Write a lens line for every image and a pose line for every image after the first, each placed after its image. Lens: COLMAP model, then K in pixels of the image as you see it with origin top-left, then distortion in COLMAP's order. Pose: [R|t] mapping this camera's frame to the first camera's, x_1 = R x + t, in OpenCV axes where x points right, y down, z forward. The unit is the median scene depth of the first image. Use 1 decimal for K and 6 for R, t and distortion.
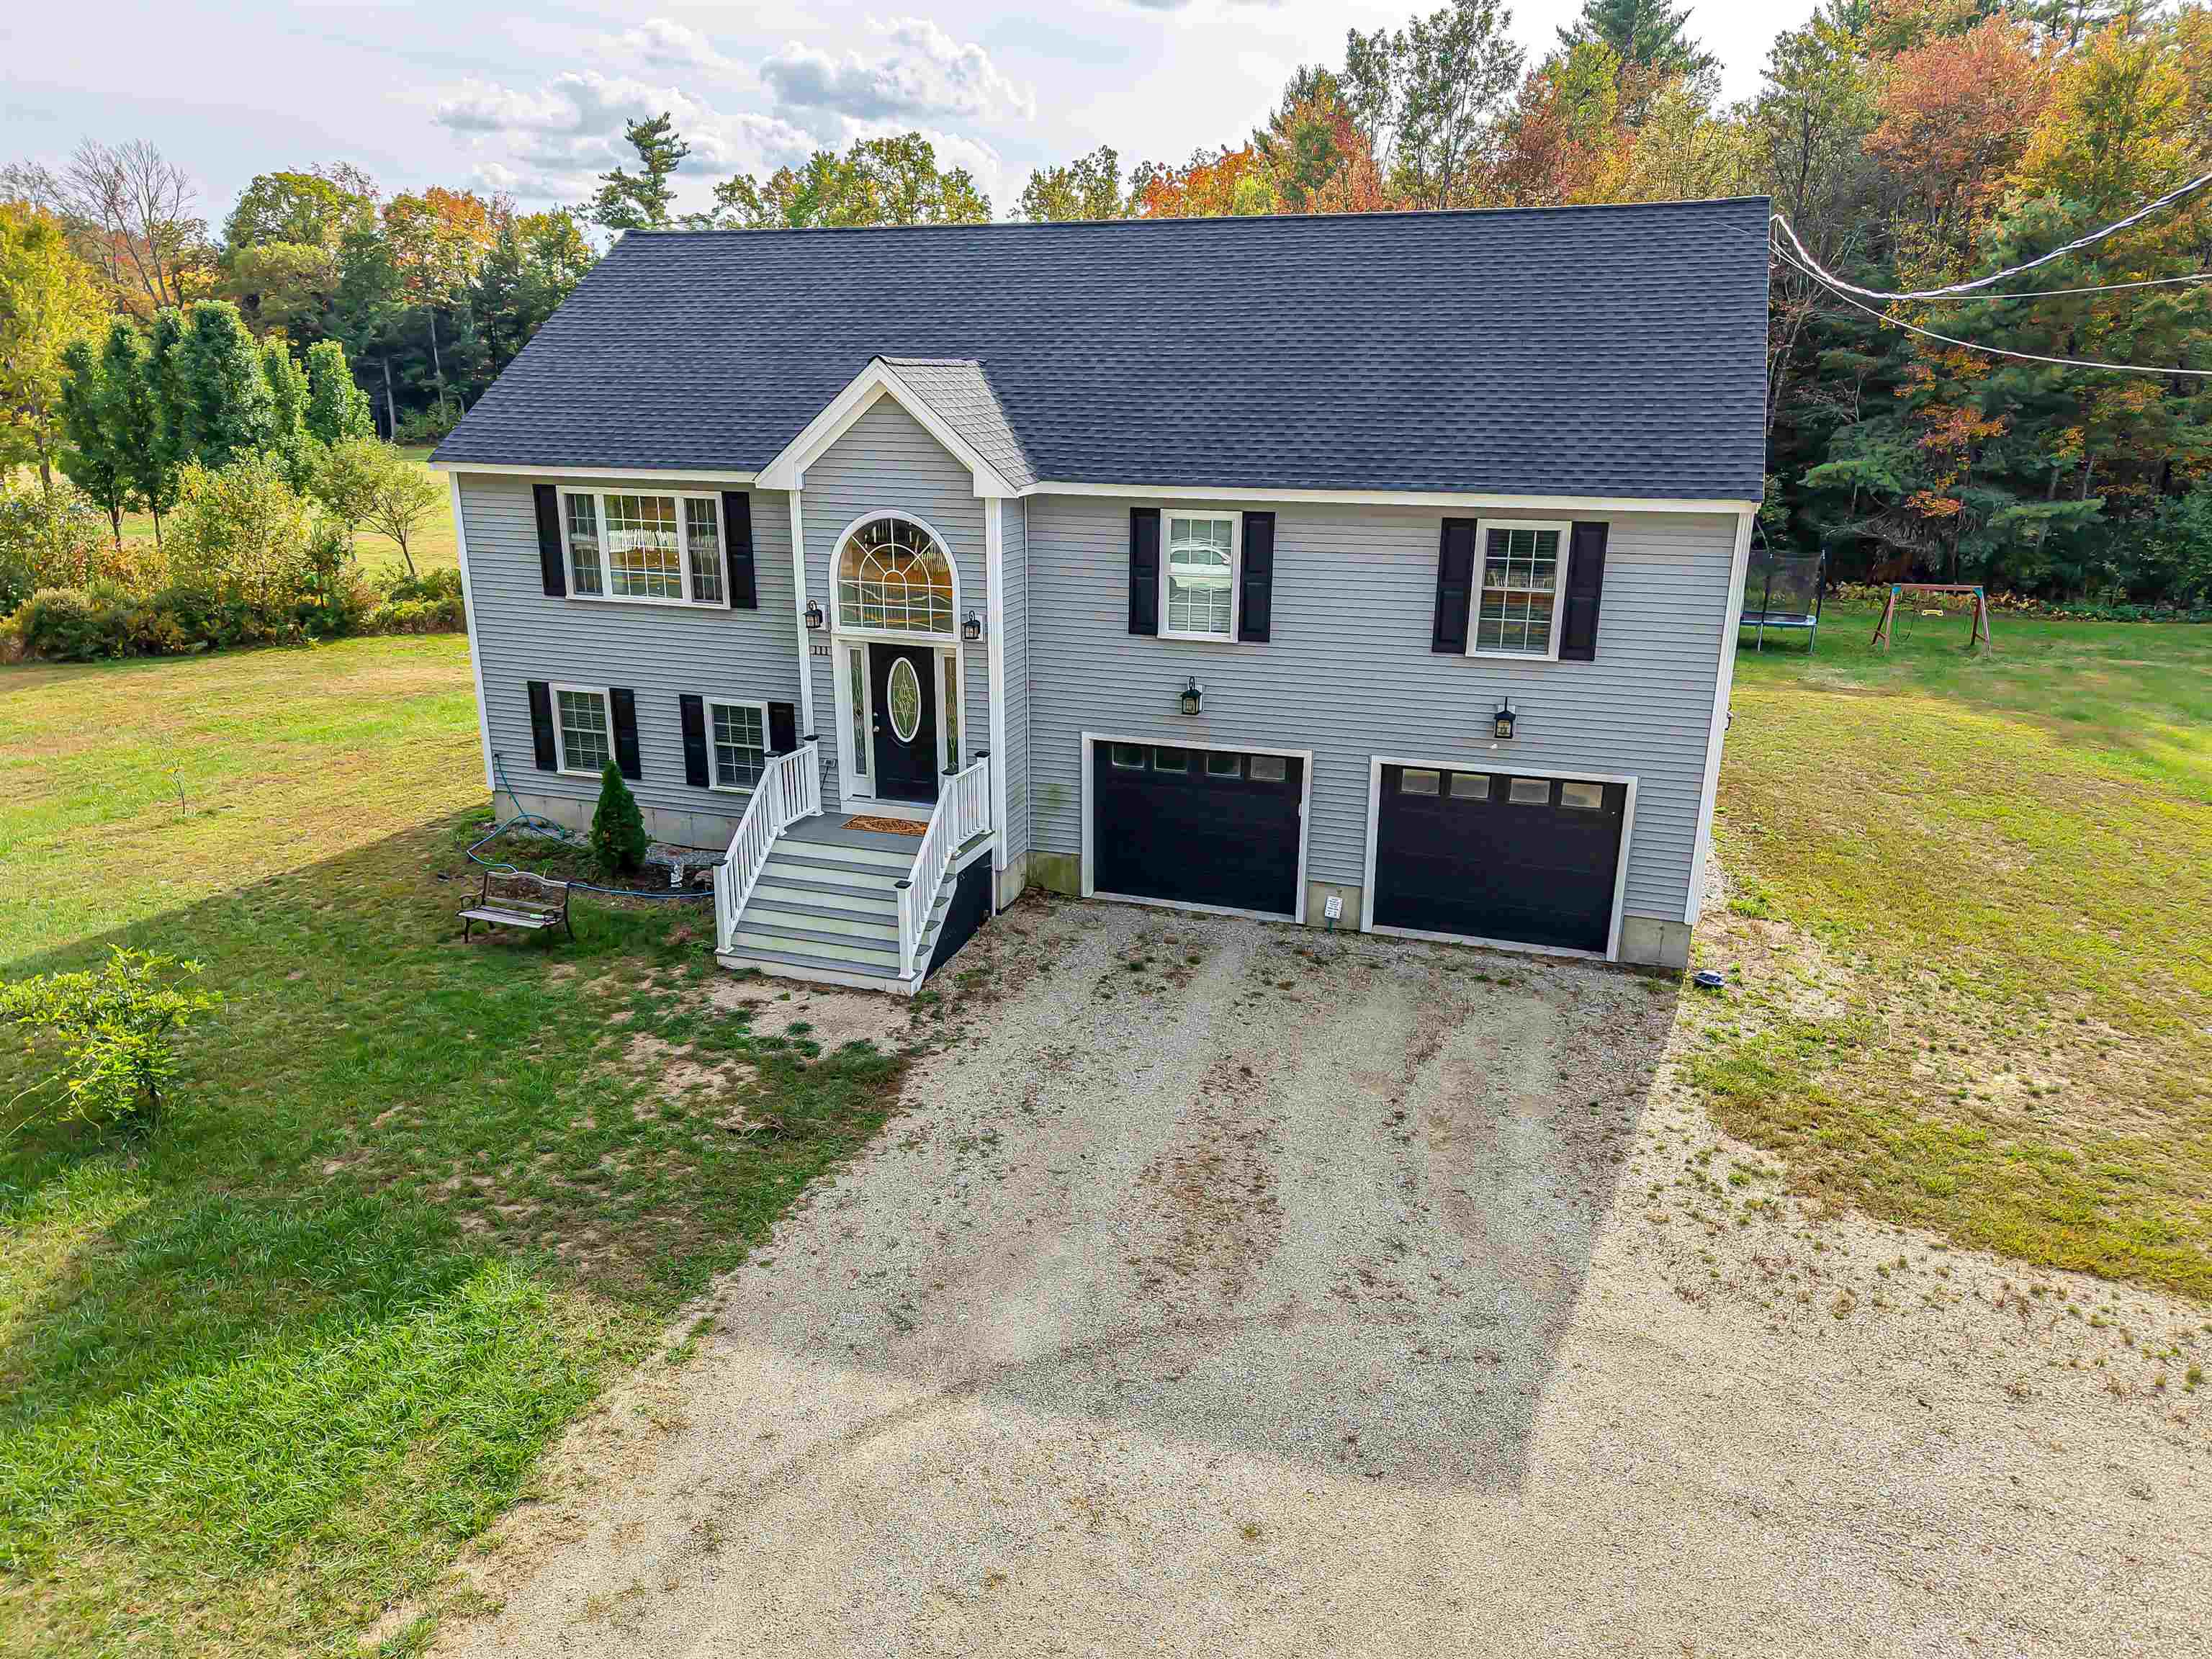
lens RADIAL K [[1494.6, 0, 1107.3], [0, 1494.6, 856.8], [0, 0, 1]] dist [0.039702, -0.031529]
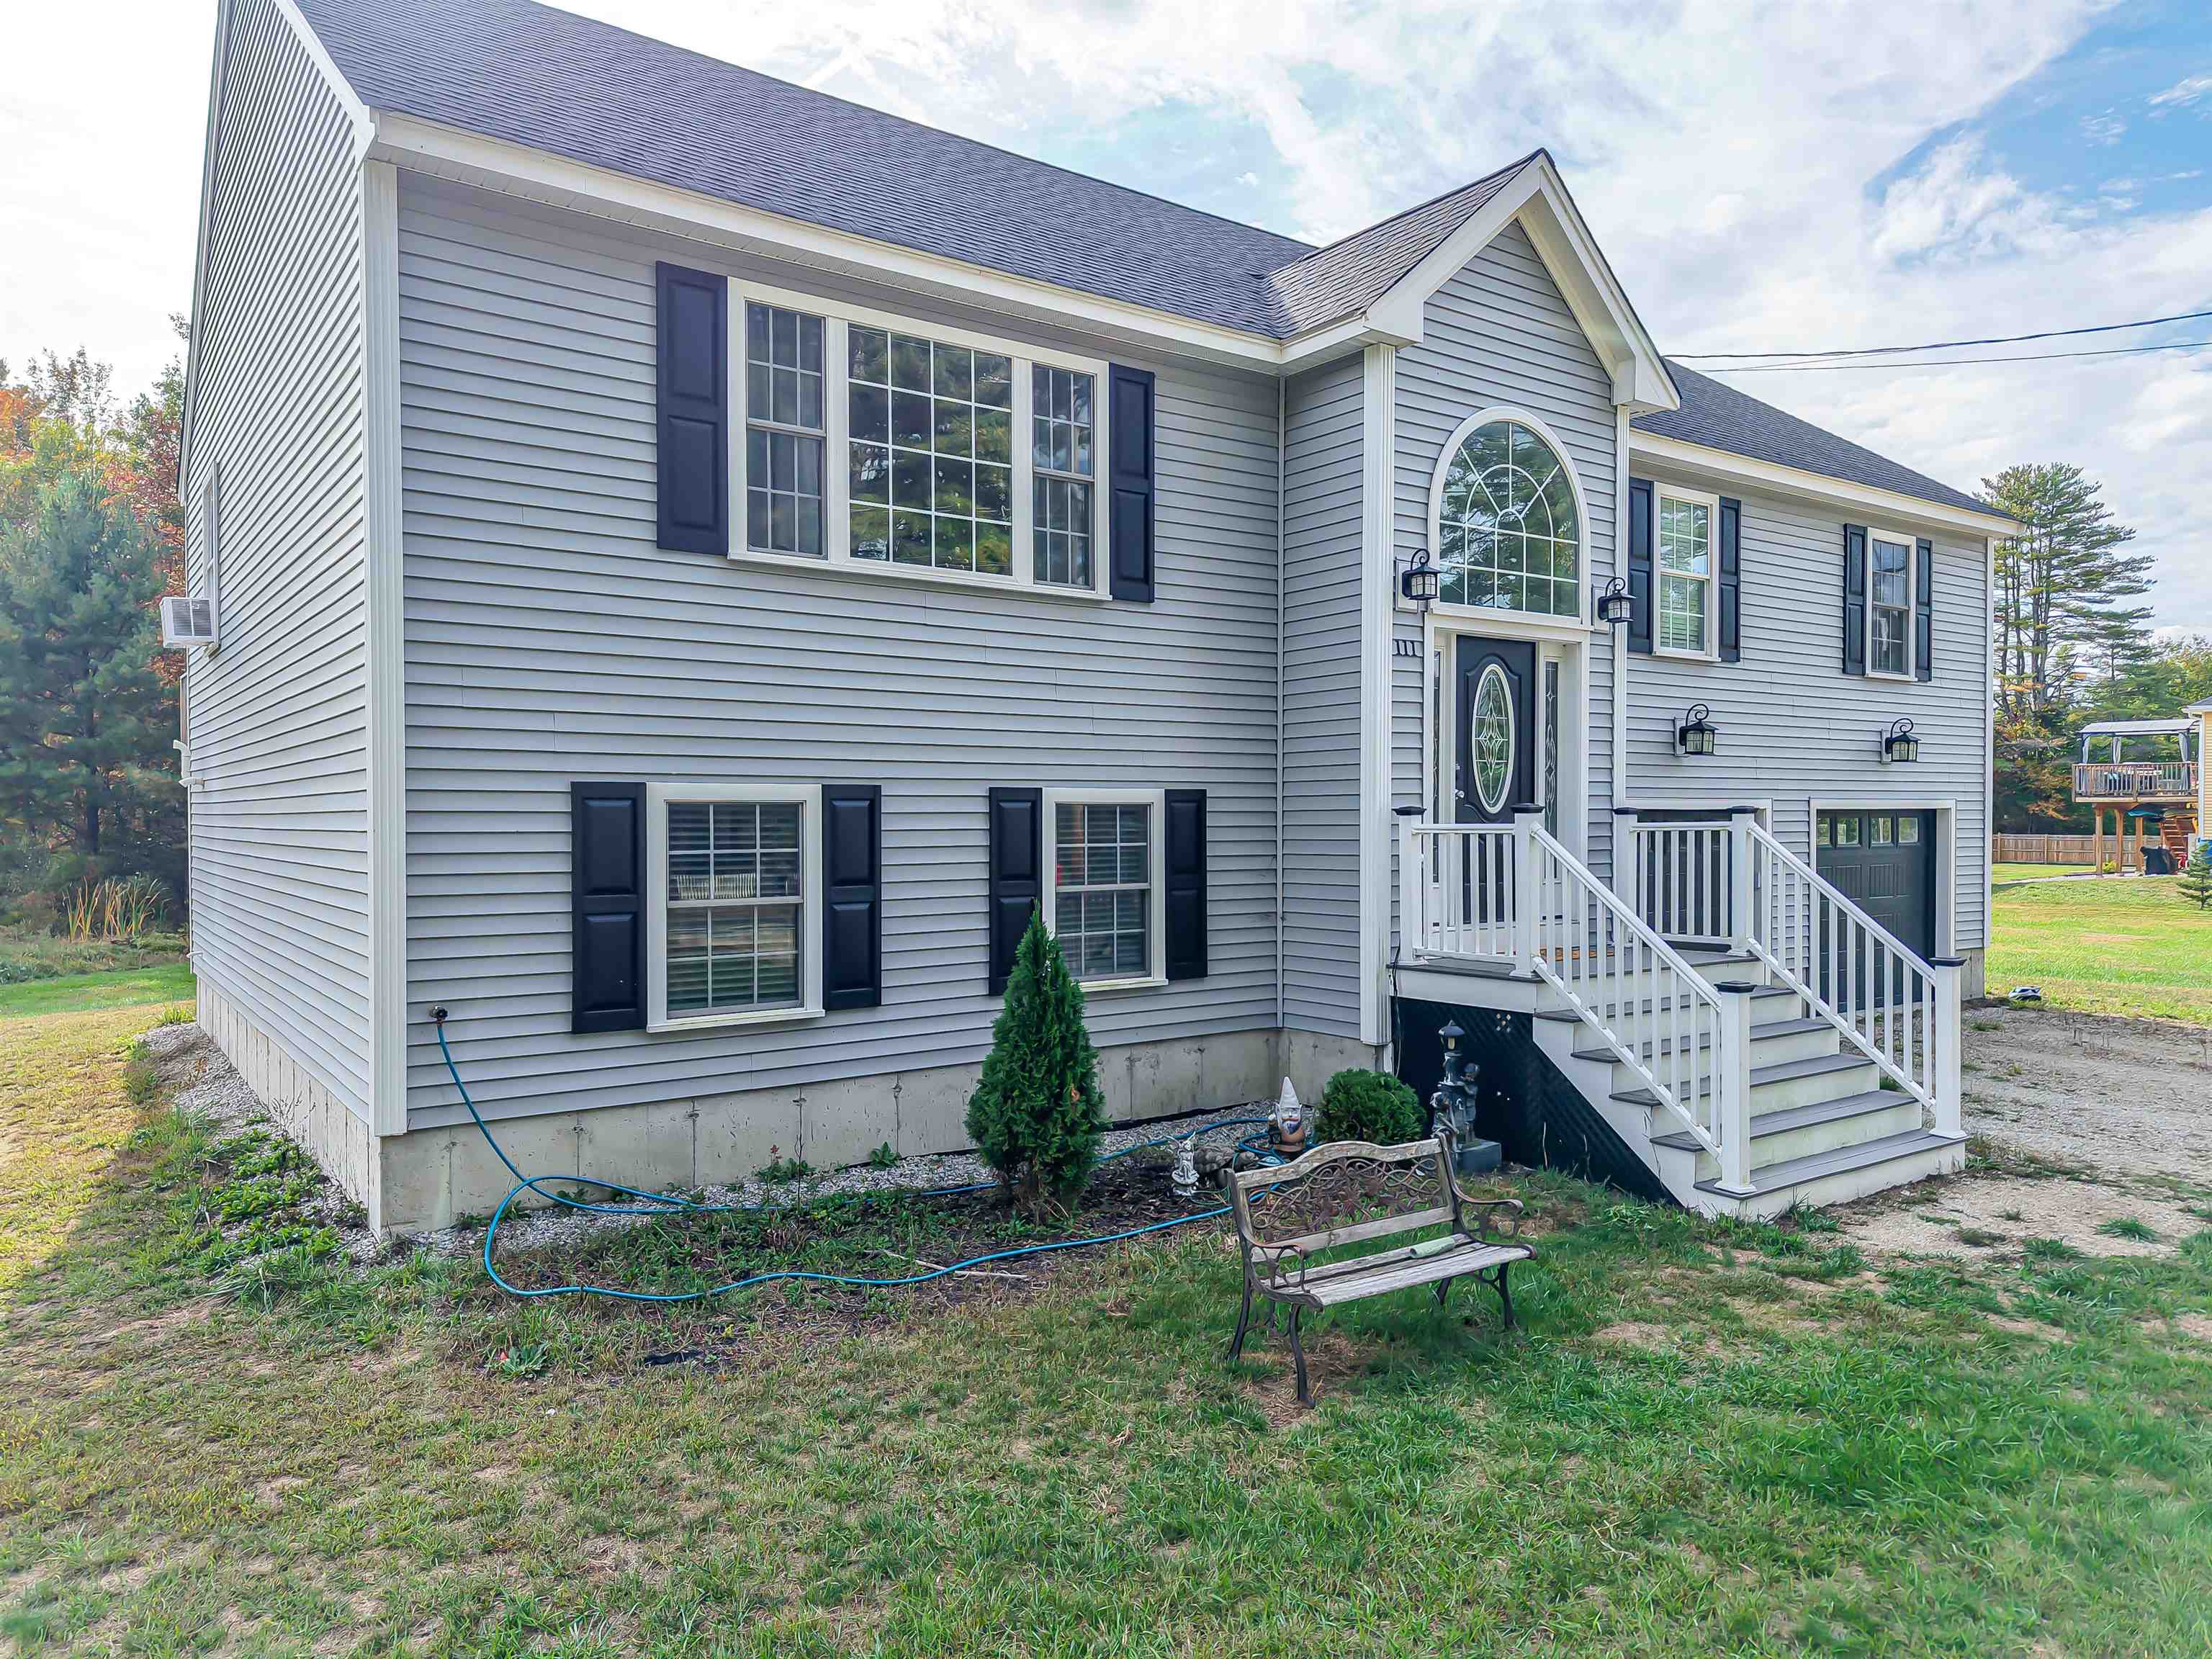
lens RADIAL K [[1506.6, 0, 1106.0], [0, 1506.6, 829.5], [0, 0, 1]] dist [-0.002511, 0.025831]
pose [[0.574151, -0.016462, 0.818584, -0.739348], [0.259674, 0.951842, -0.162992, -0.017326], [-0.776479, 0.306147, 0.550776, 0.858214]]
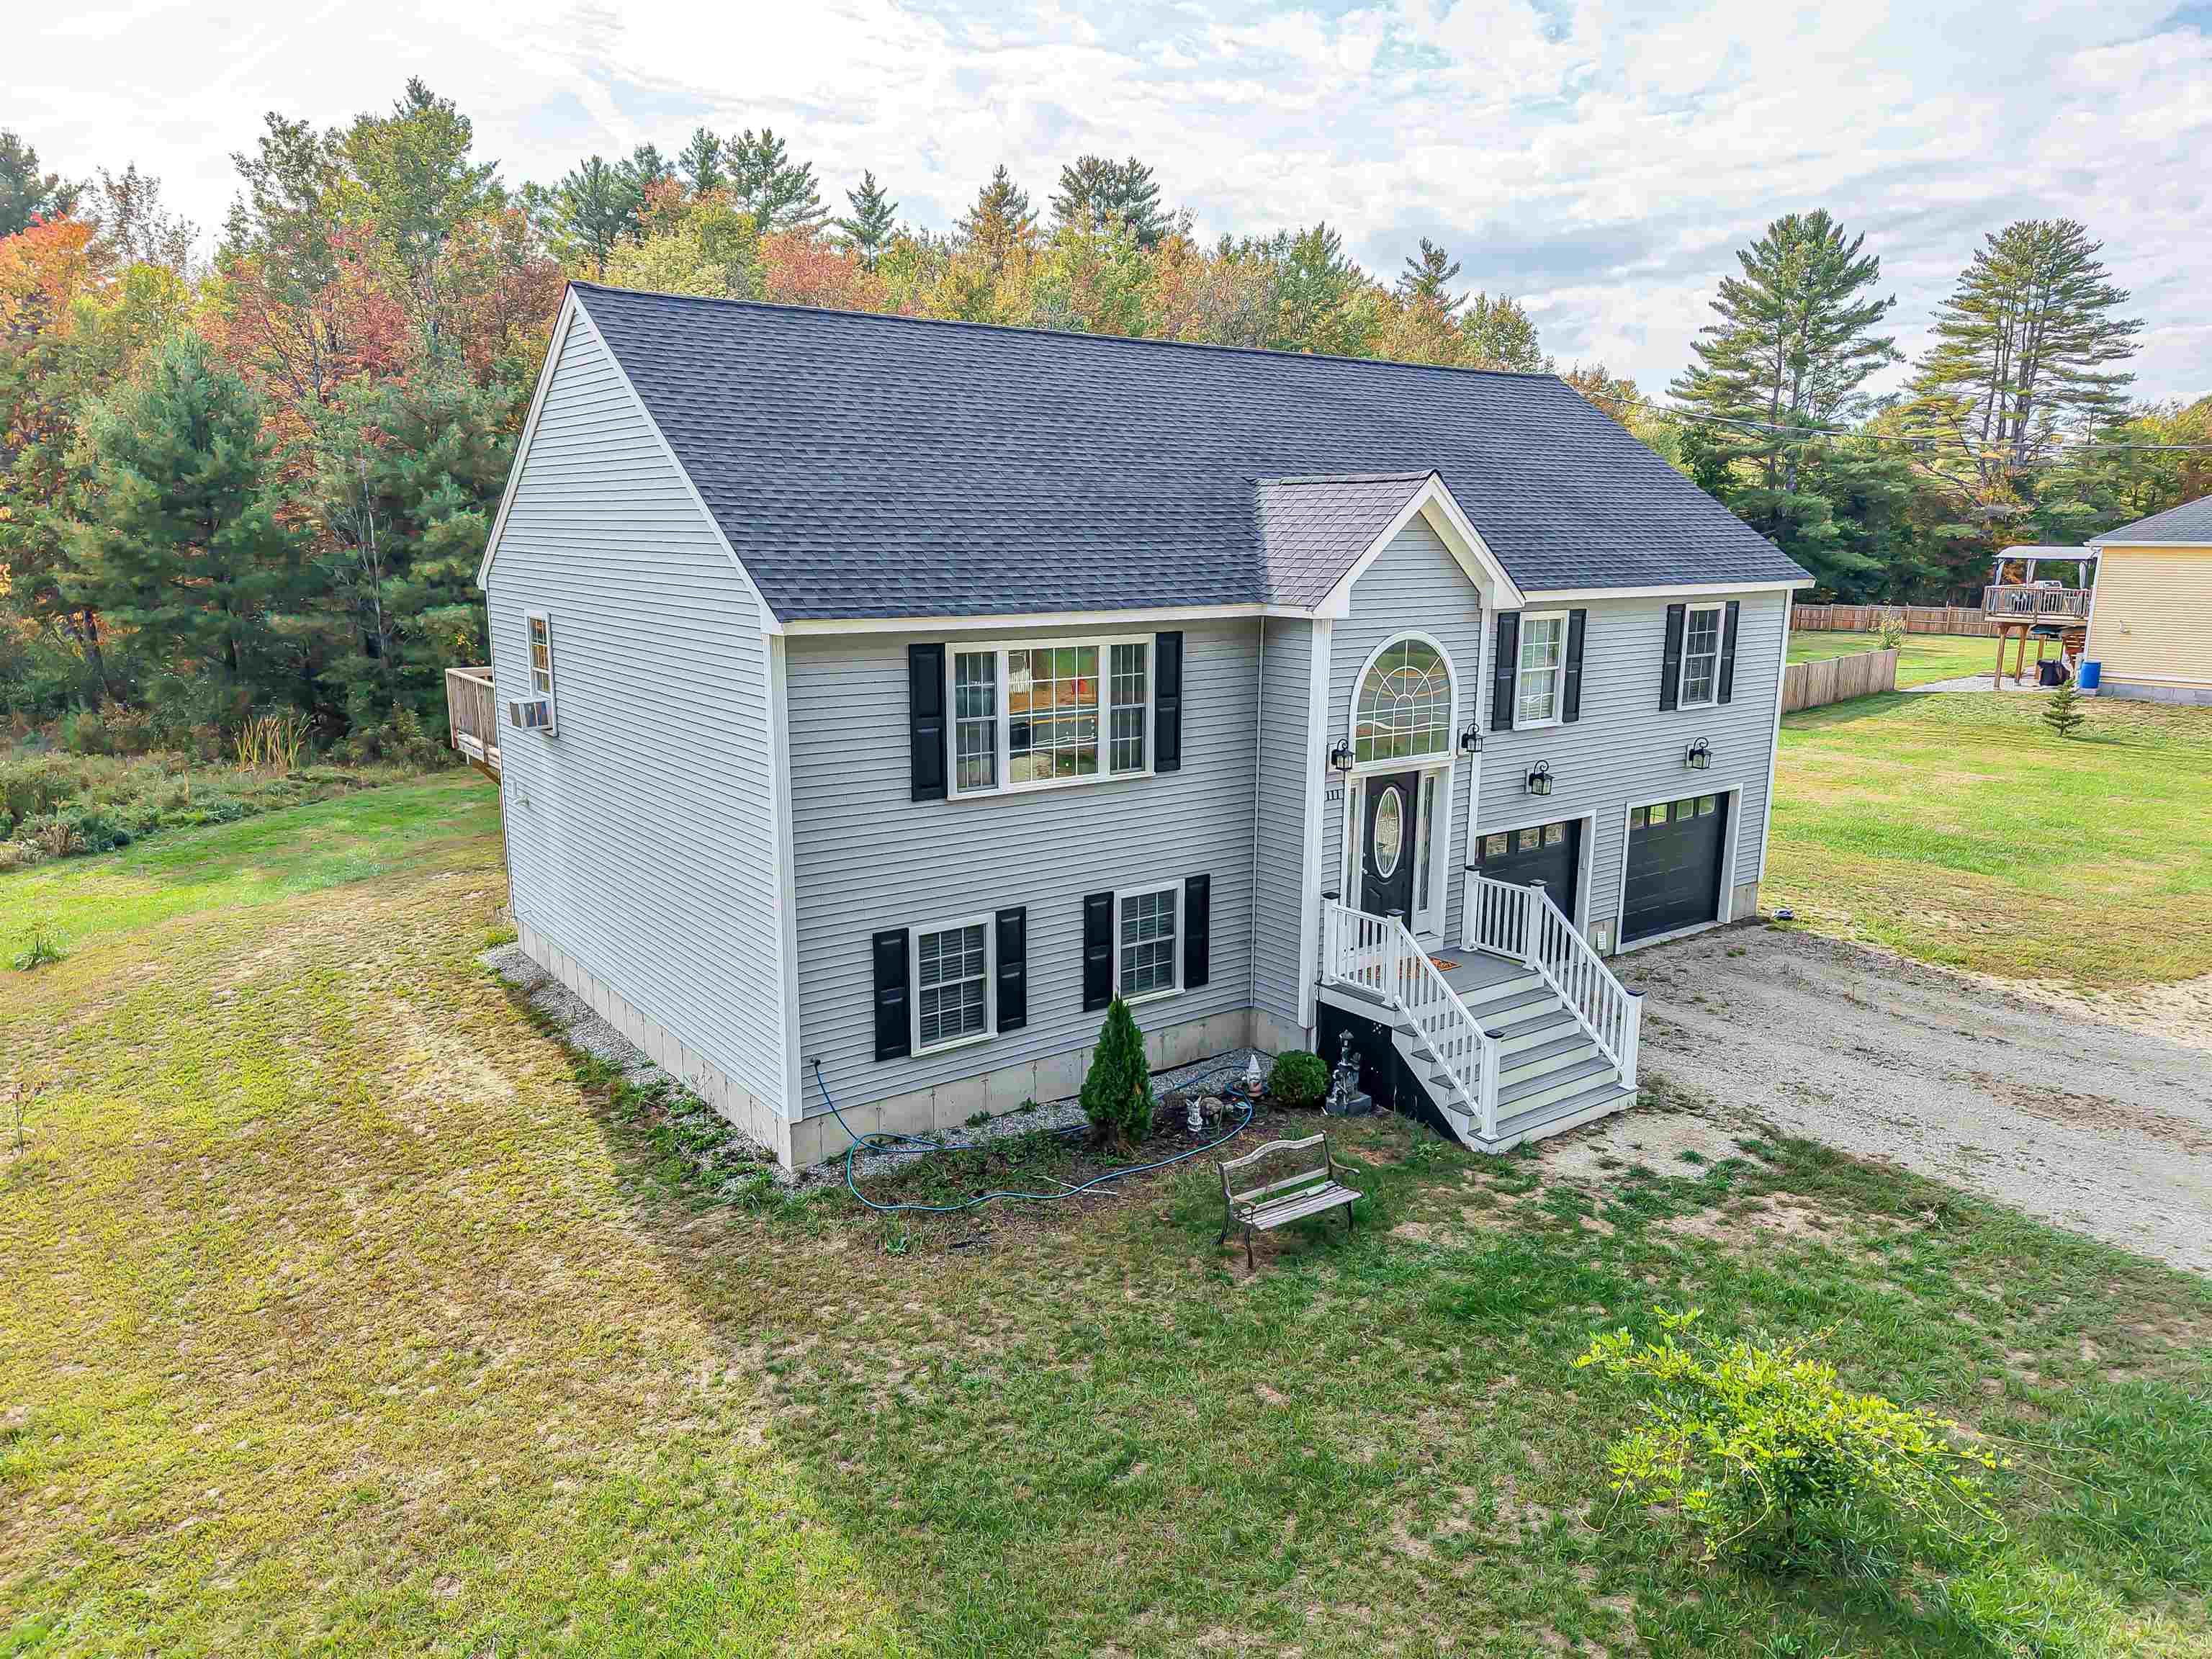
lens RADIAL K [[1501.1, 0, 1106.0], [0, 1501.1, 829.5], [0, 0, 1]] dist [0.025025, -0.005118]
pose [[0.570576, -0.171211, 0.803200, -1.043988], [0.255107, 0.966594, 0.024817, -0.185626], [-0.780617, 0.190742, 0.595193, 0.619173]]
